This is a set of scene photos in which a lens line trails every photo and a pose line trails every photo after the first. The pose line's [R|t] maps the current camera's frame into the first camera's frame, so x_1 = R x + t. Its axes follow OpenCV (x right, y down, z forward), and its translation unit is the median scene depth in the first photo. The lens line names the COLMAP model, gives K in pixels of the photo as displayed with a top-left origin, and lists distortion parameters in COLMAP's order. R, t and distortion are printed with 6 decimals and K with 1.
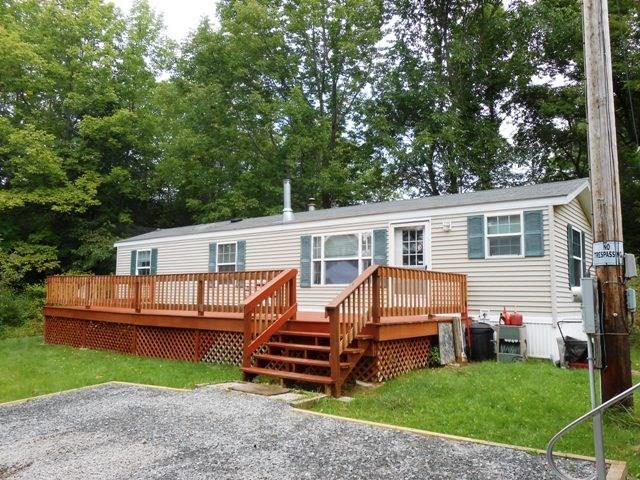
lens RADIAL K [[510.5, 0, 317.6], [0, 510.5, 242.2], [0, 0, 1]] dist [-0.010781, 0.035072]
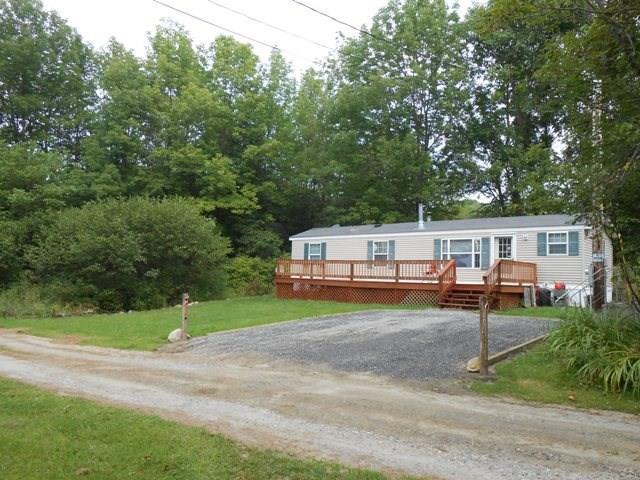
lens RADIAL K [[510.5, 0, 317.6], [0, 510.5, 242.2], [0, 0, 1]] dist [-0.010781, 0.035072]
pose [[0.997083, 0.016766, -0.074458, -0.343993], [-0.014450, 0.999398, 0.031538, -0.058558], [0.074942, -0.030370, 0.996725, -0.860938]]
